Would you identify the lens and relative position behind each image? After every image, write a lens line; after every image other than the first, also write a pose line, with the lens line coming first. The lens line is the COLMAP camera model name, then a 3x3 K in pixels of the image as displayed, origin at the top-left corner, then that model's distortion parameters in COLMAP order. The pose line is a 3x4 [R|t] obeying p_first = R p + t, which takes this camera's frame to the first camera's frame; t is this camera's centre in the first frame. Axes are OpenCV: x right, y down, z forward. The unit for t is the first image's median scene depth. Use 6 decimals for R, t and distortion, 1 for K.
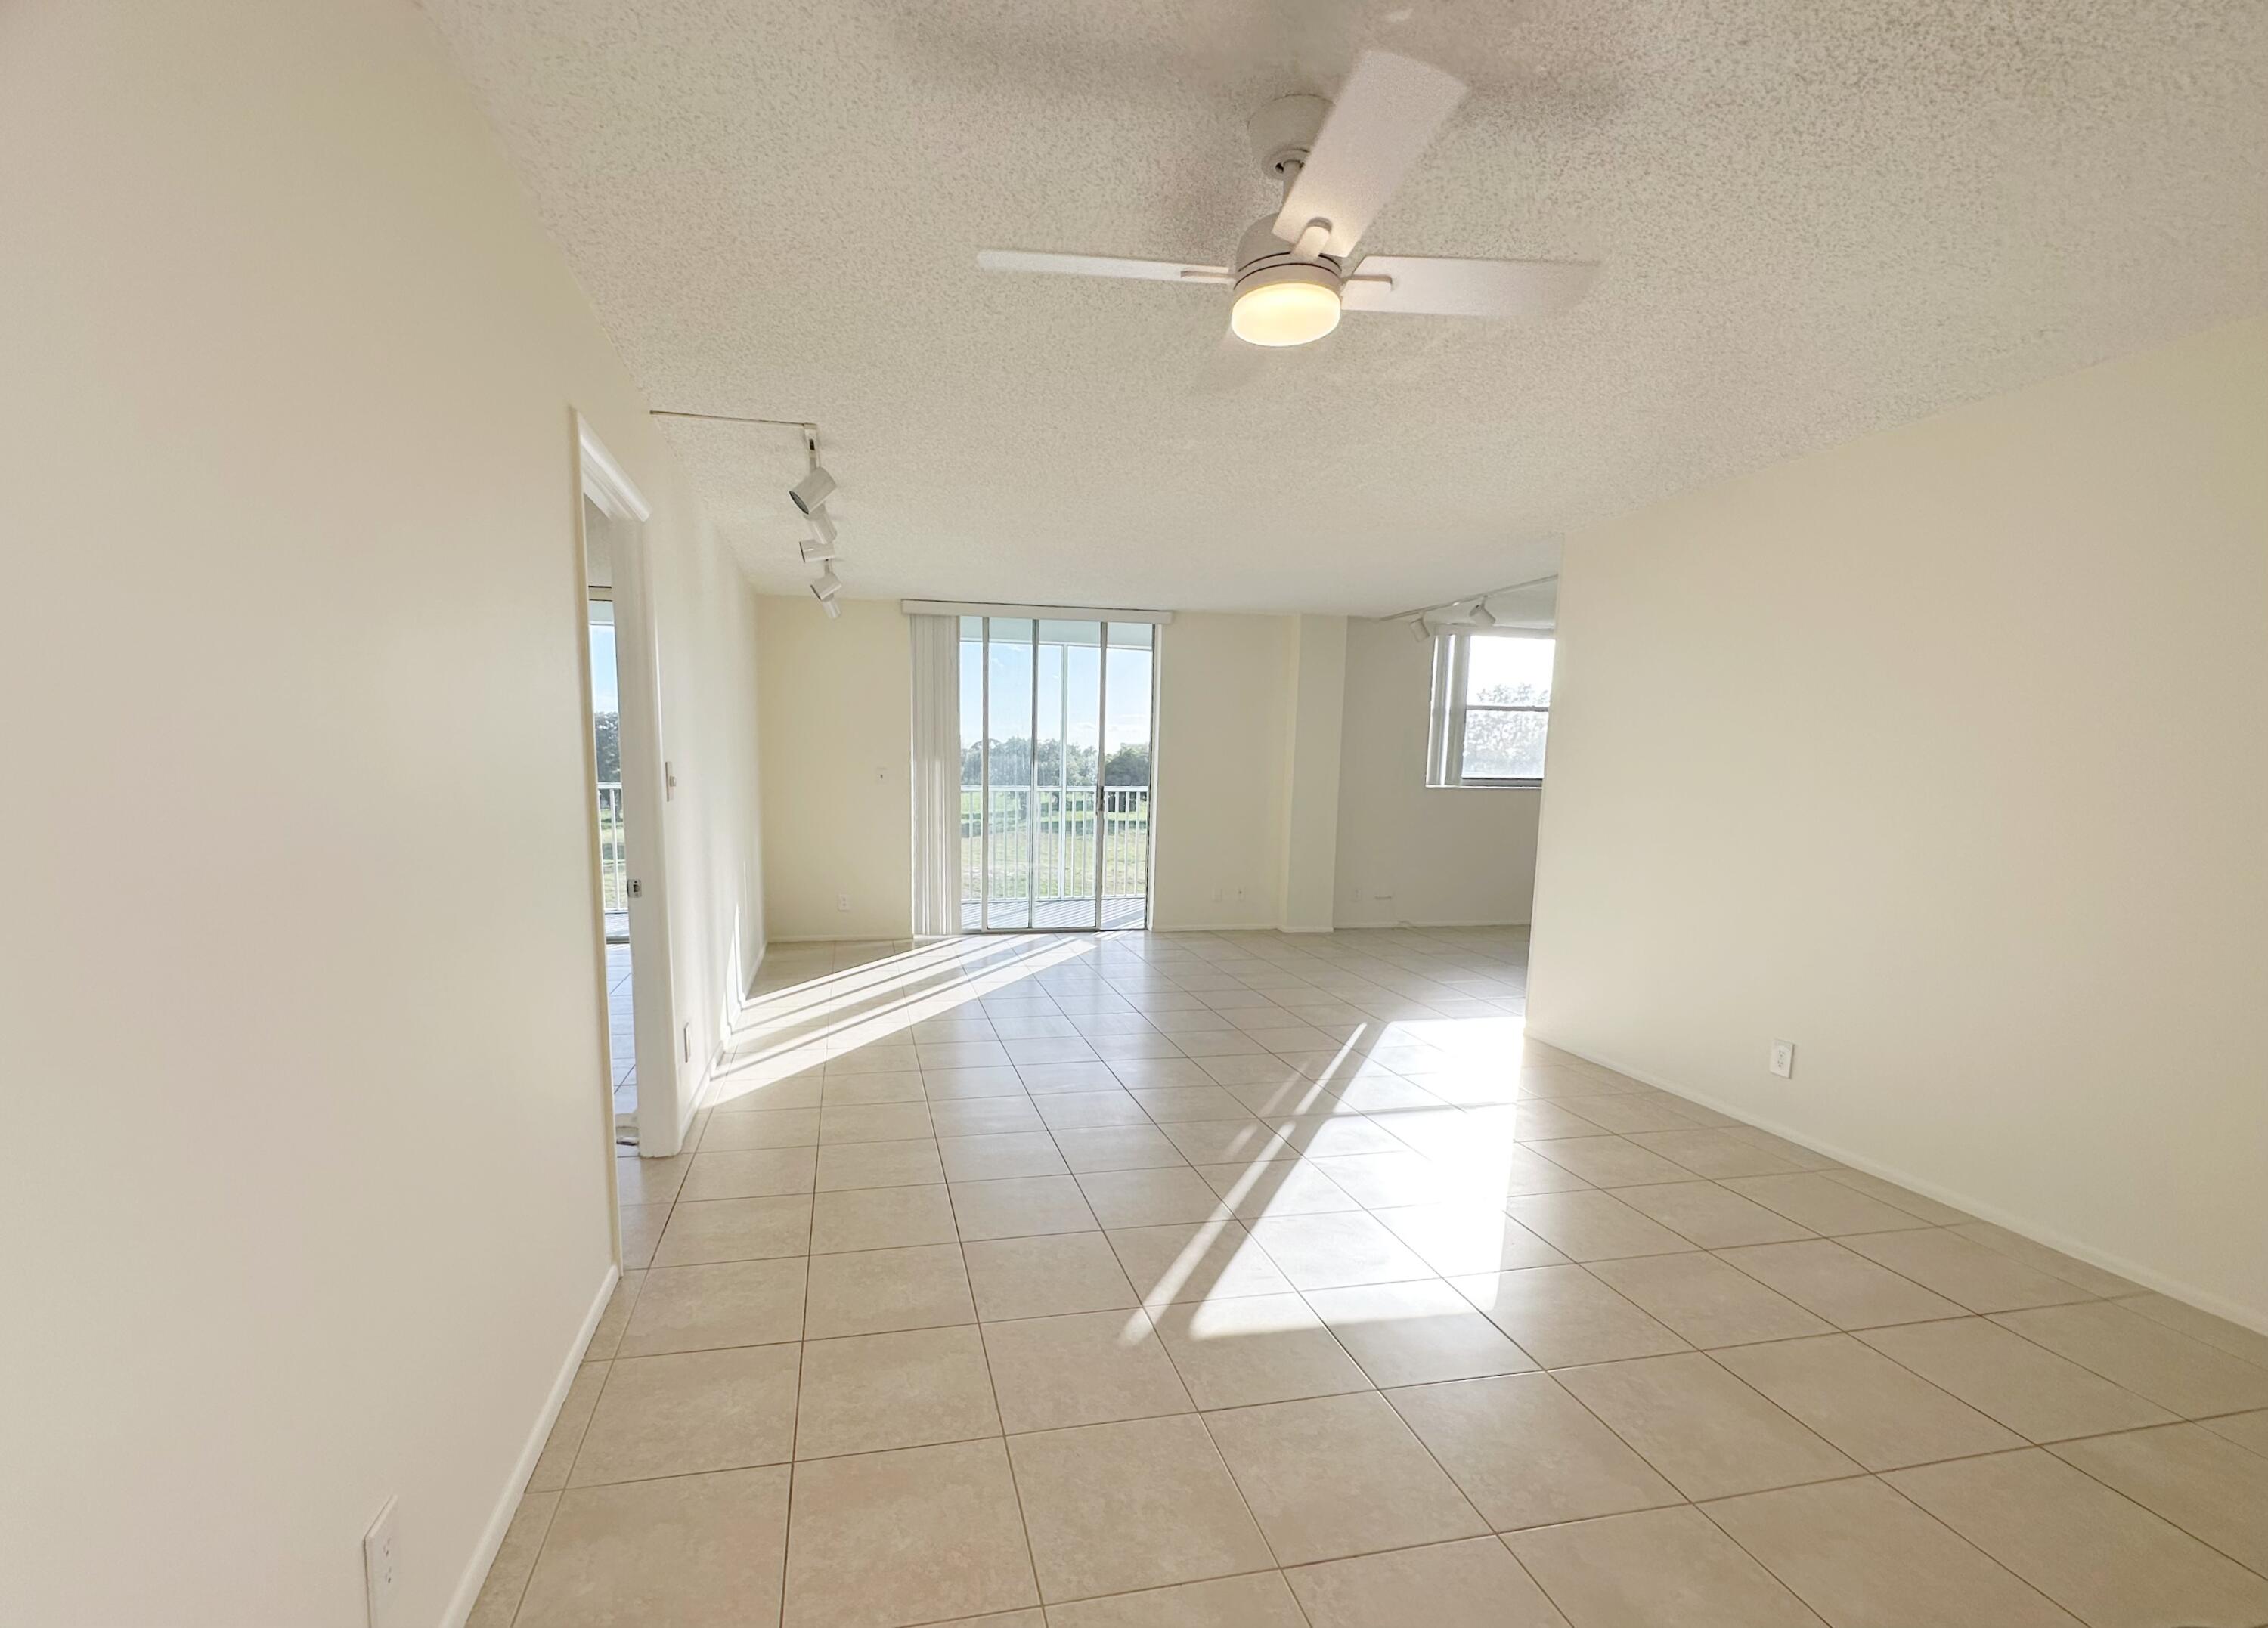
lens RADIAL K [[1039.8, 0, 1072.3], [0, 1039.8, 915.7], [0, 0, 1]] dist [0.007729, -0.000886]
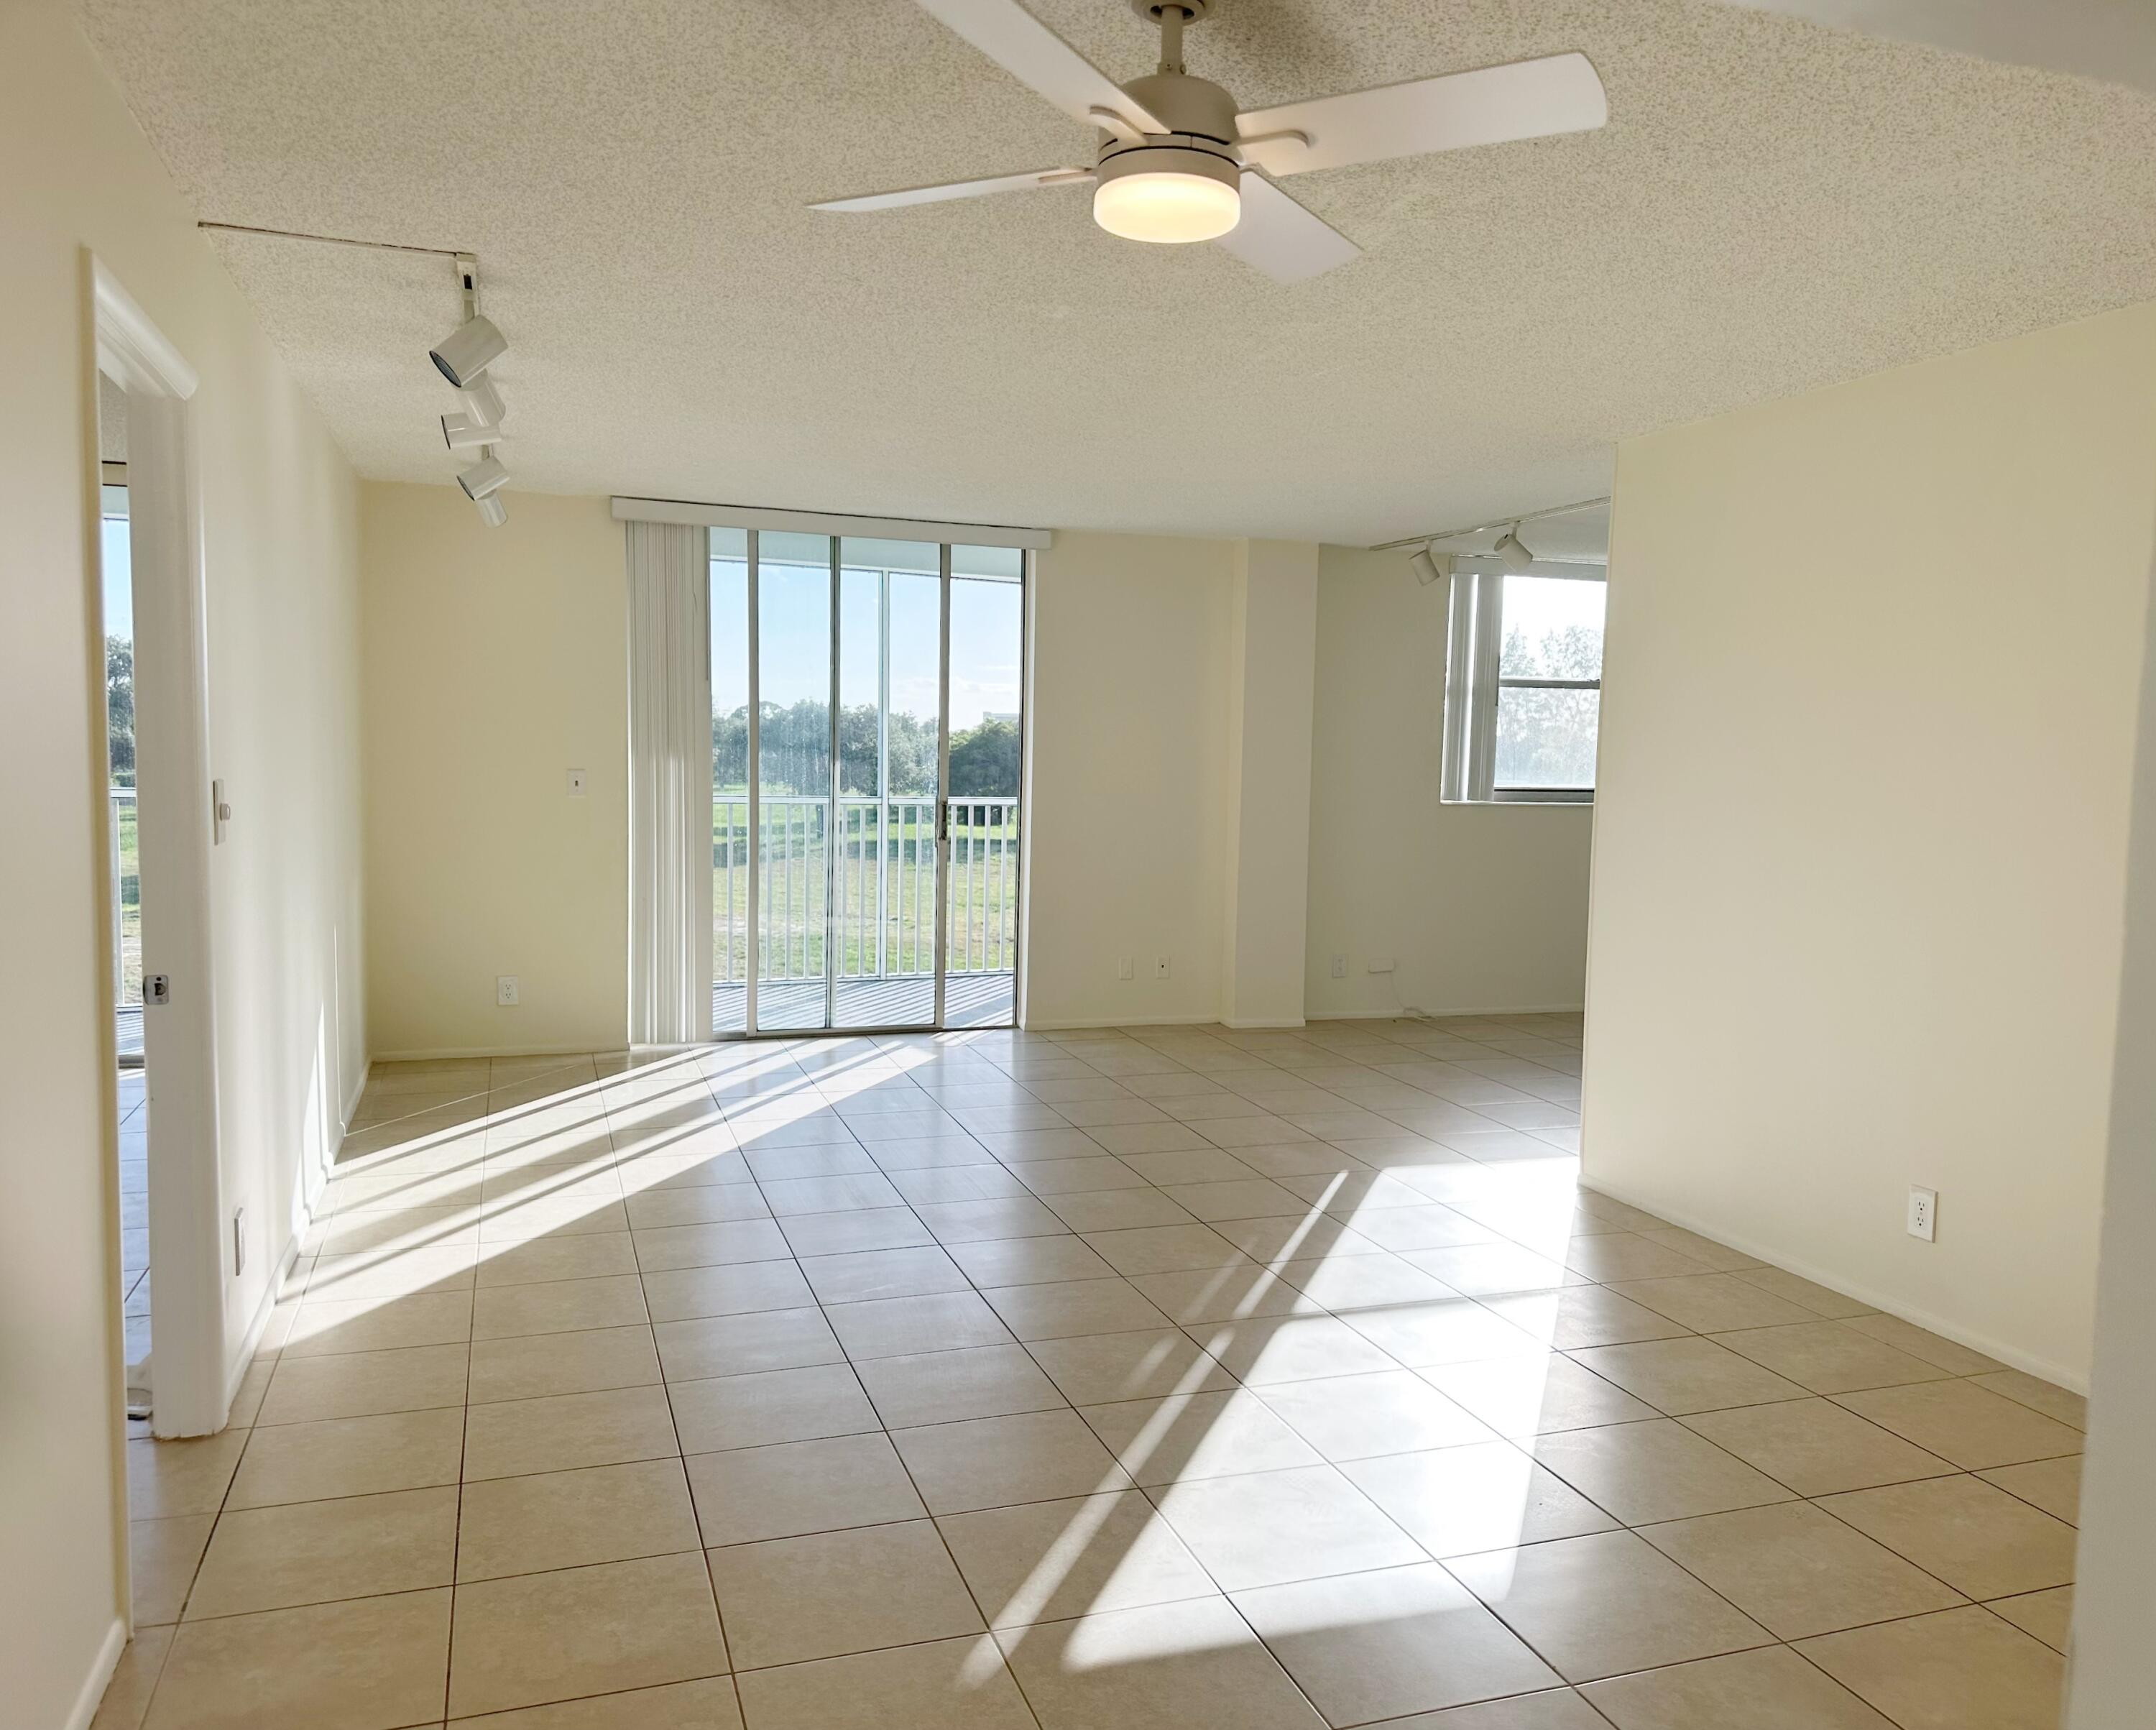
lens RADIAL K [[1685.2, 0, 1138.9], [0, 1685.2, 892.5], [0, 0, 1]] dist [0.072538, -0.079528]
pose [[0.990105, -0.003852, 0.140276, 0.005605], [0.012688, 0.997986, -0.062154, -0.009335], [-0.139754, 0.063319, 0.988160, -0.049139]]
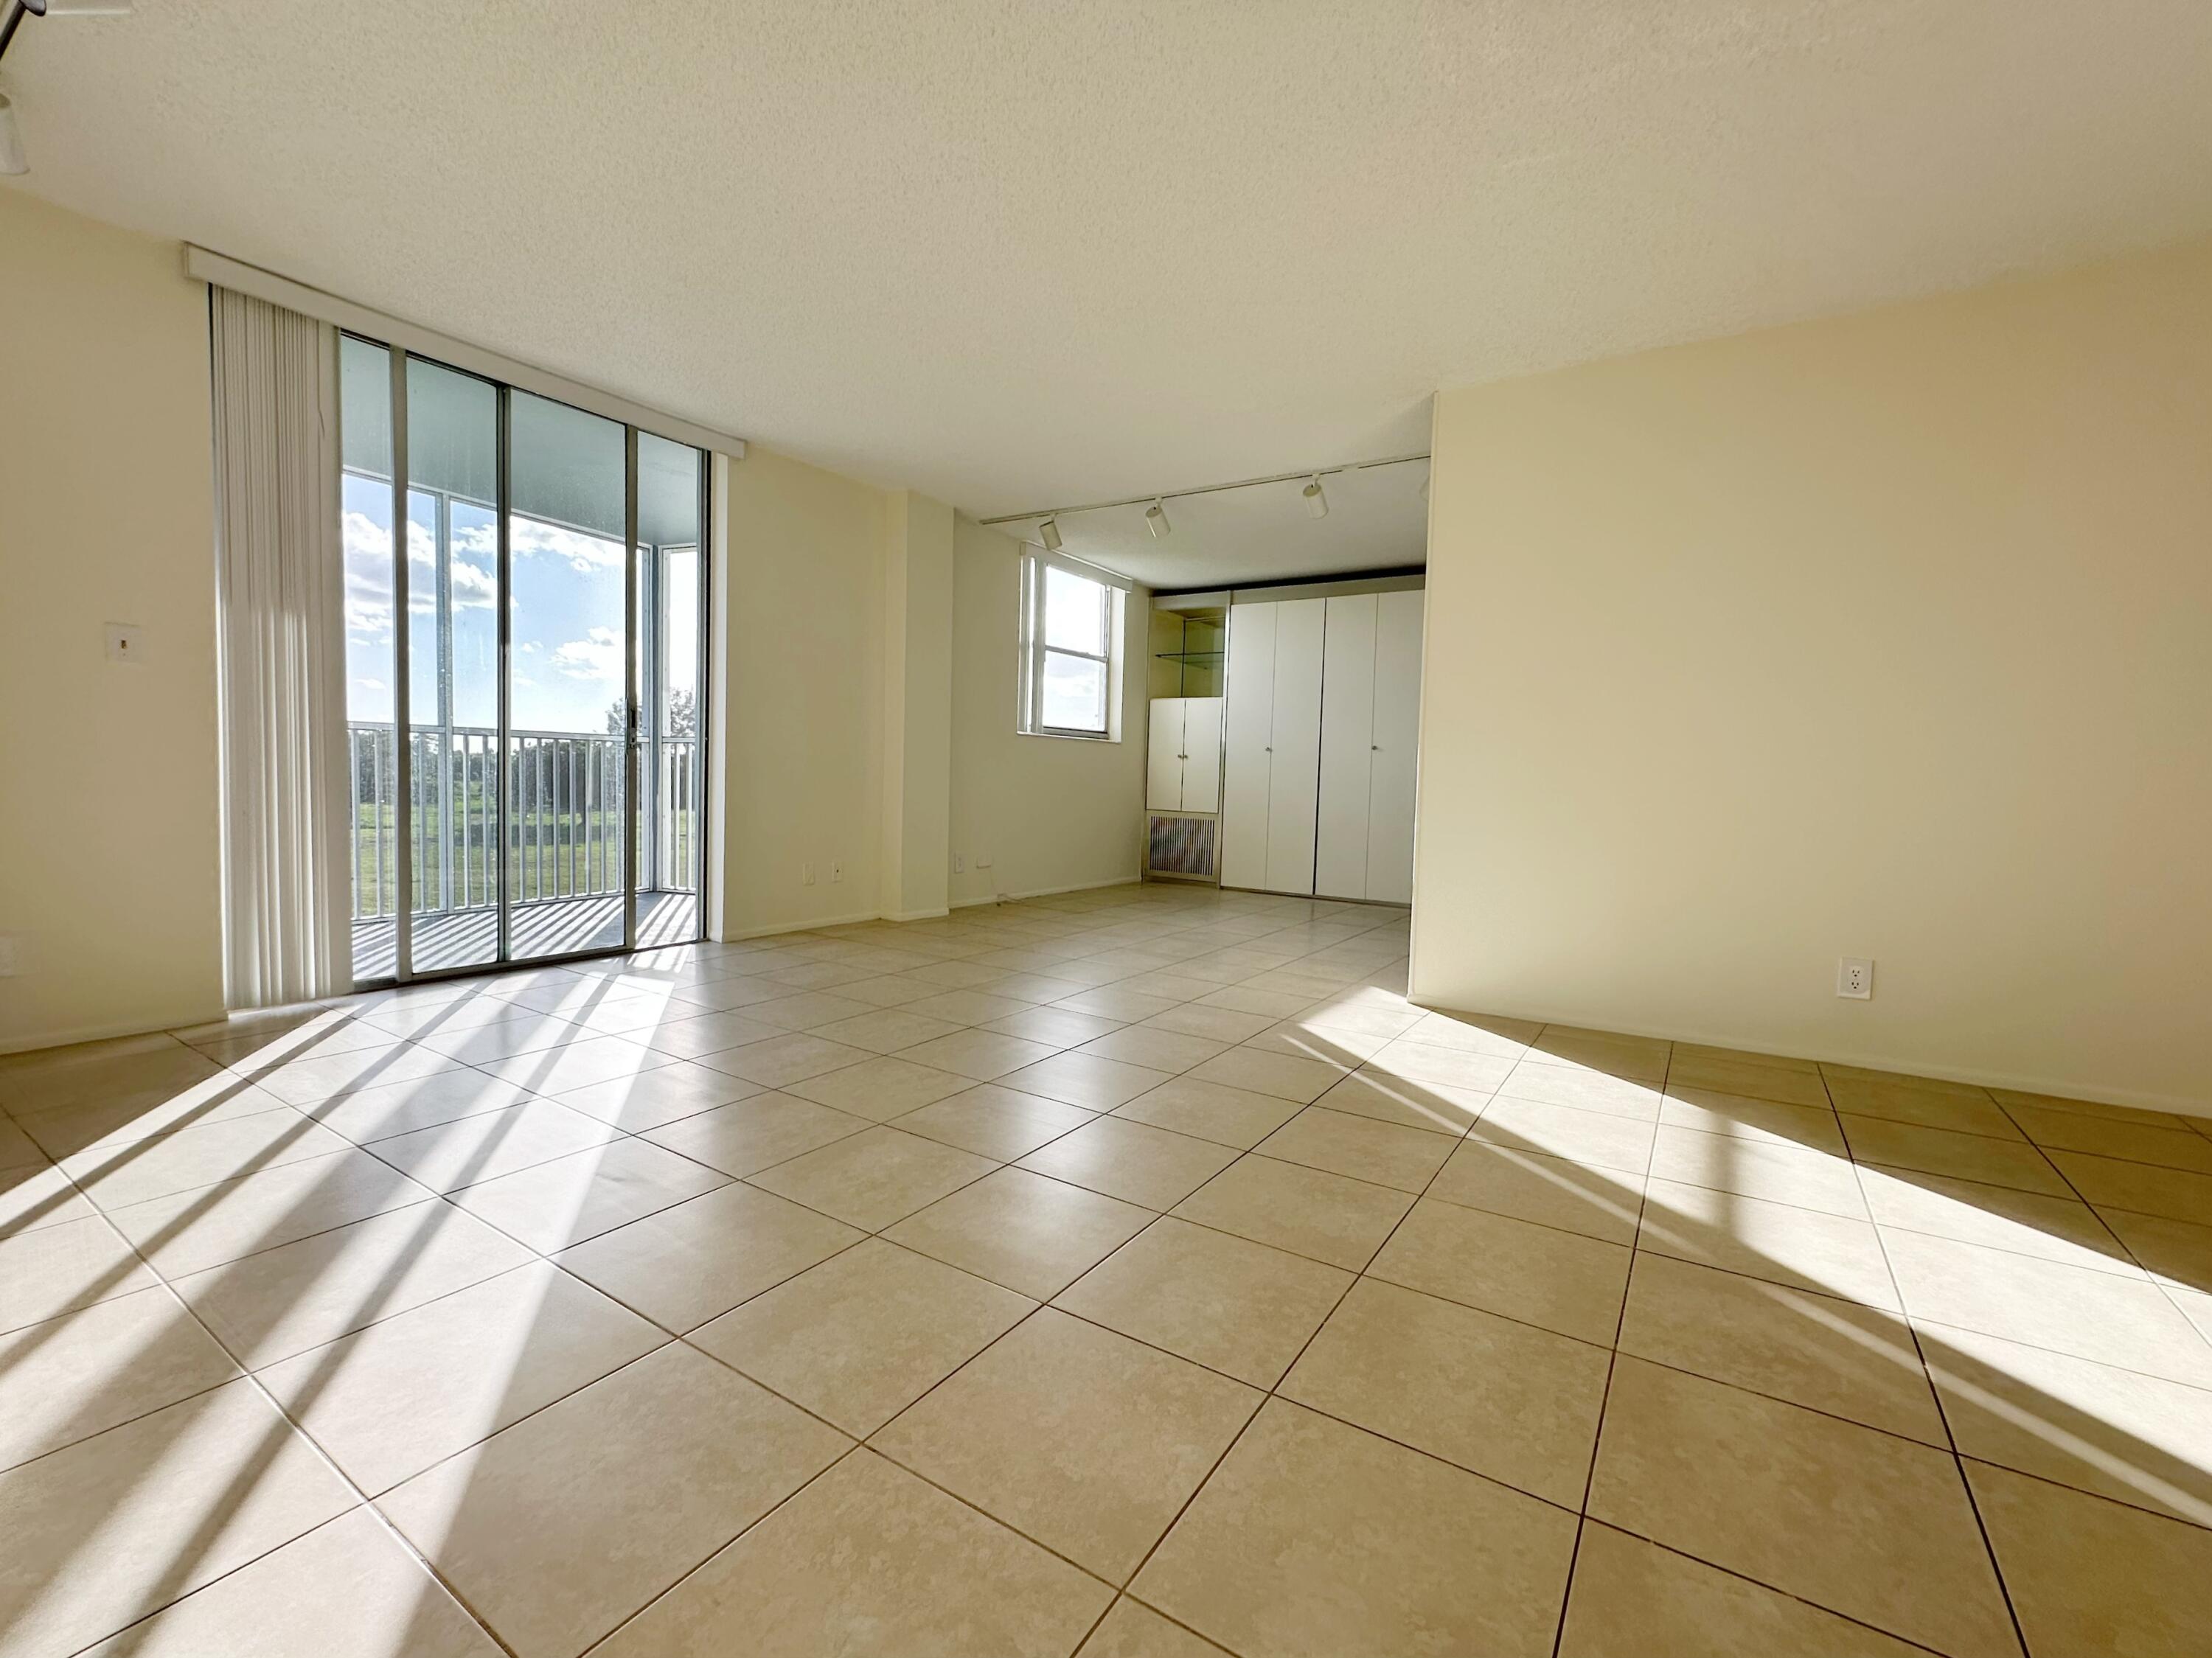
lens RADIAL K [[915.2, 0, 1025.4], [0, 915.2, 853.9], [0, 0, 1]] dist [-0.004837, 0.000470]
pose [[0.709200, -0.048501, 0.703337, -0.432009], [0.090973, 0.995586, -0.023077, -0.020396], [-0.699113, 0.080351, 0.710482, 1.120851]]
